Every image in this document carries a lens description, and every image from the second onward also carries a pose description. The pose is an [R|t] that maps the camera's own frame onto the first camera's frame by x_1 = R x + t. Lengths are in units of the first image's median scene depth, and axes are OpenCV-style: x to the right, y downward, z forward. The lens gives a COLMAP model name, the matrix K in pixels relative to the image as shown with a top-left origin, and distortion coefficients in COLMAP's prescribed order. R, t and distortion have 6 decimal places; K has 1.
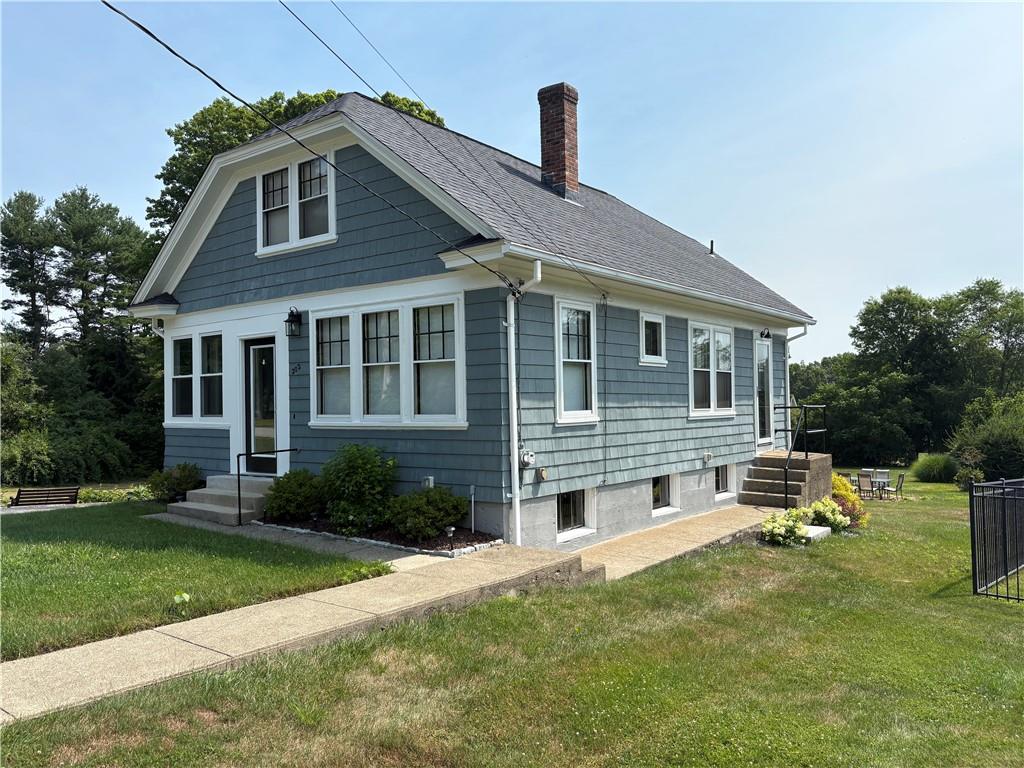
lens RADIAL K [[790.3, 0, 517.0], [0, 790.3, 386.3], [0, 0, 1]] dist [0.051028, -0.051698]
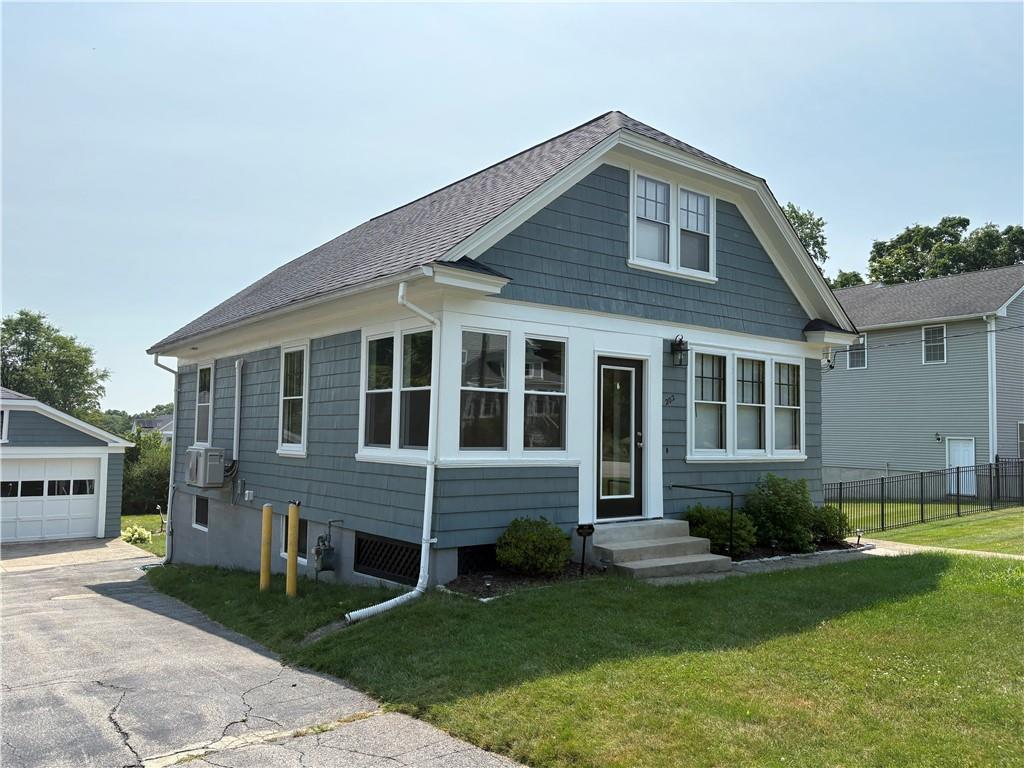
lens RADIAL K [[790.3, 0, 515.2], [0, 790.3, 382.8], [0, 0, 1]] dist [0.051028, -0.051698]
pose [[0.241099, 0.086087, 0.966675, -1.245797], [-0.038612, 0.996120, -0.079079, 0.039712], [-0.969732, -0.018259, 0.243488, 0.962385]]
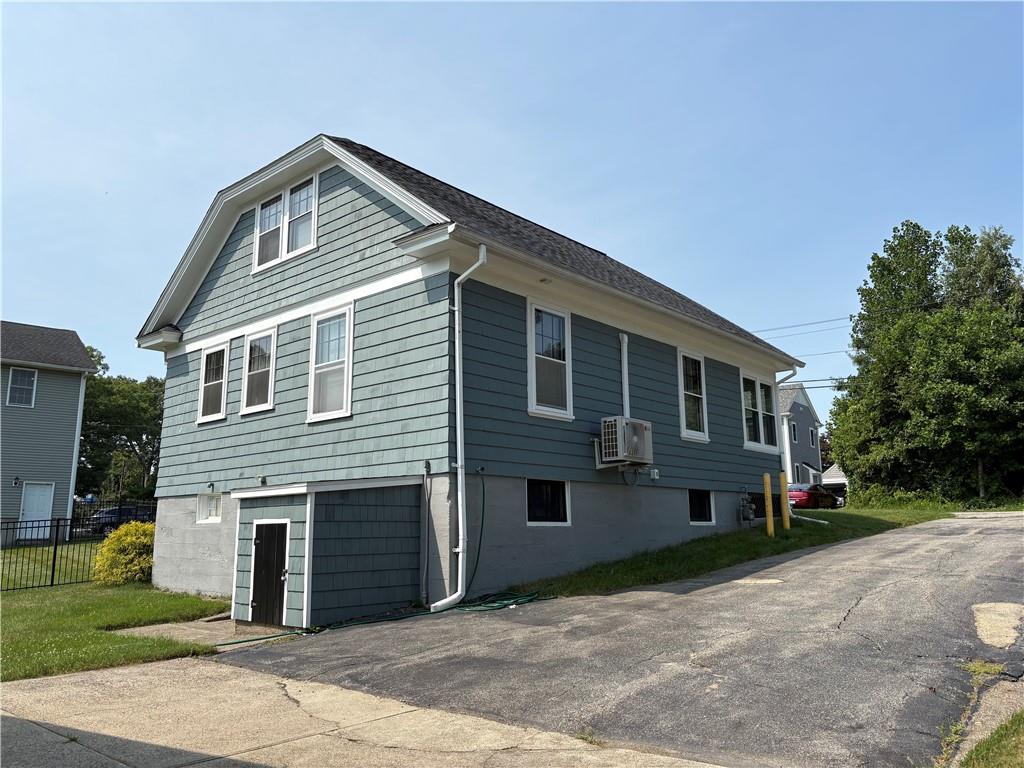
lens RADIAL K [[790.3, 0, 511.5], [0, 790.3, 382.5], [0, 0, 1]] dist [0.051028, -0.051698]
pose [[-0.997748, 0.042035, 0.052275, -0.214412], [0.030494, 0.978352, -0.204689, 0.204330], [-0.059748, -0.202633, -0.977430, 2.582744]]
